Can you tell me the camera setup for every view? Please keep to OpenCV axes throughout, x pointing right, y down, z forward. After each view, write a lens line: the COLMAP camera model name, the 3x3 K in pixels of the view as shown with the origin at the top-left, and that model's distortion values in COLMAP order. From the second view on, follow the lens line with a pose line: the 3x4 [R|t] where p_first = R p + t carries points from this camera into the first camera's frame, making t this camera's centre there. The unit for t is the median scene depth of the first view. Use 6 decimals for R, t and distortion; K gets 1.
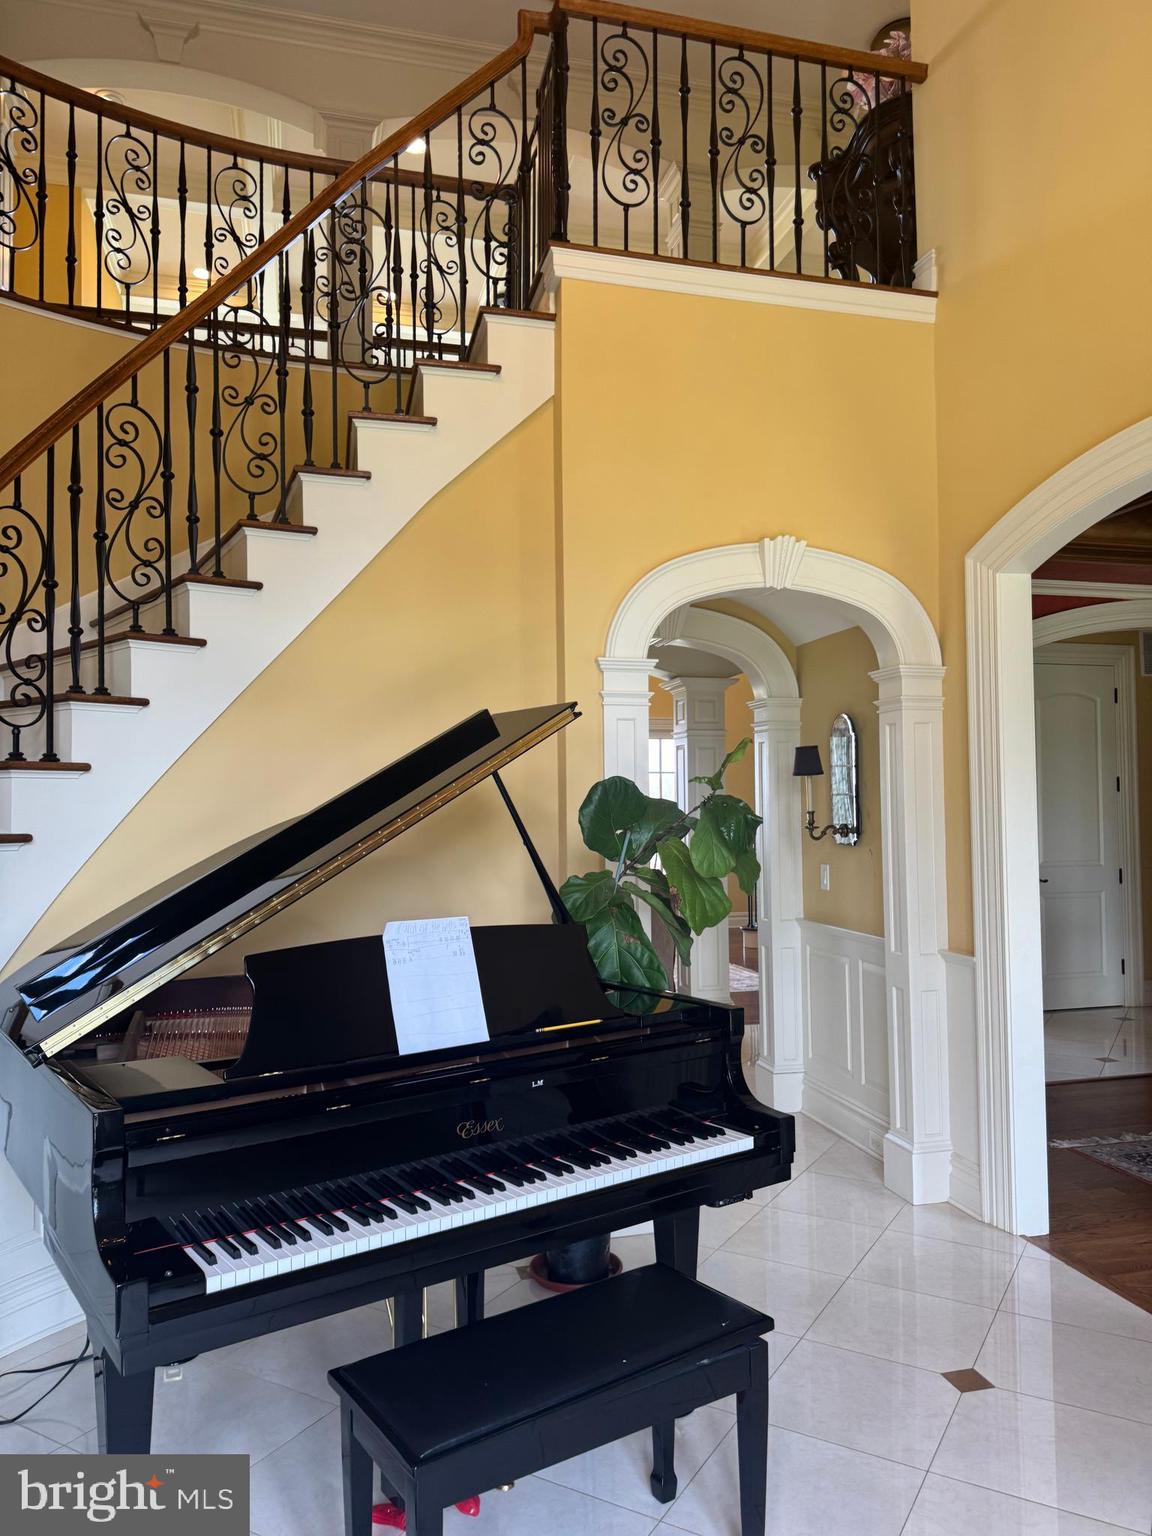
lens RADIAL K [[1064.8, 0, 597.4], [0, 1064.8, 805.4], [0, 0, 1]] dist [0.091504, -0.096643]
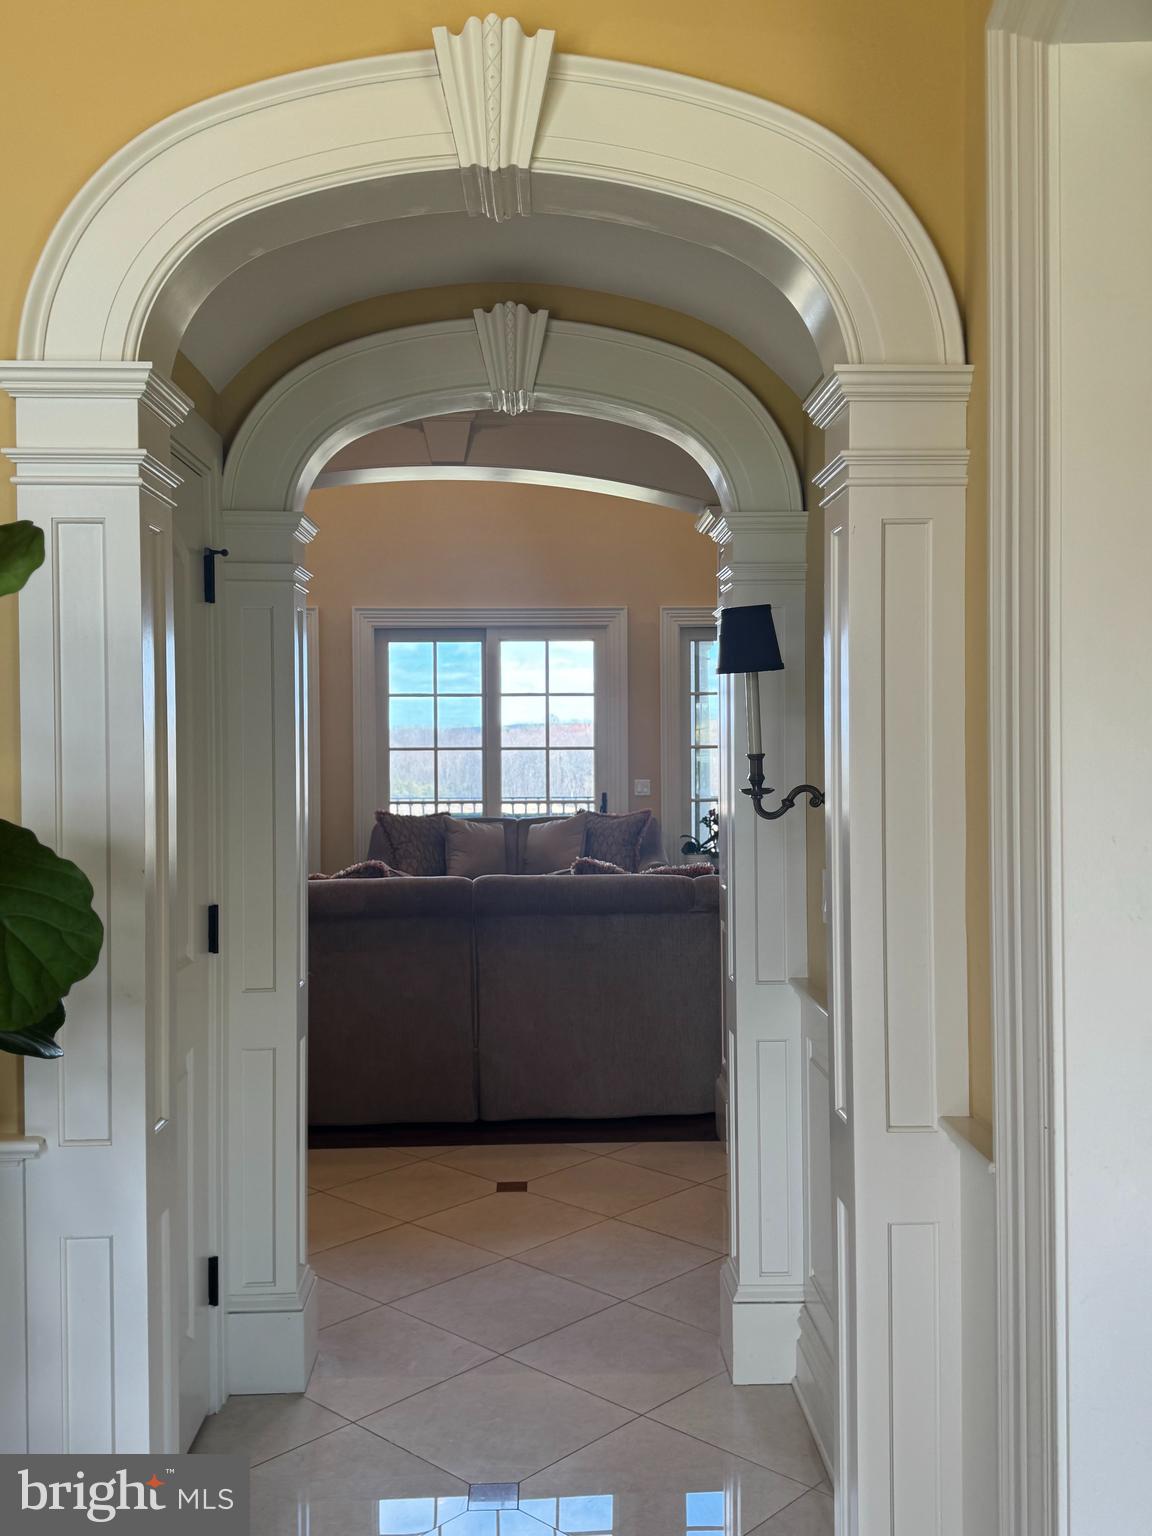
lens RADIAL K [[1414.2, 0, 576.9], [0, 1414.2, 805.1], [0, 0, 1]] dist [0.097534, -0.197305]
pose [[0.976230, 0.009219, -0.216539, 0.233426], [-0.000375, 0.999165, 0.040848, 0.002584], [0.216735, -0.039796, 0.975419, 0.375026]]
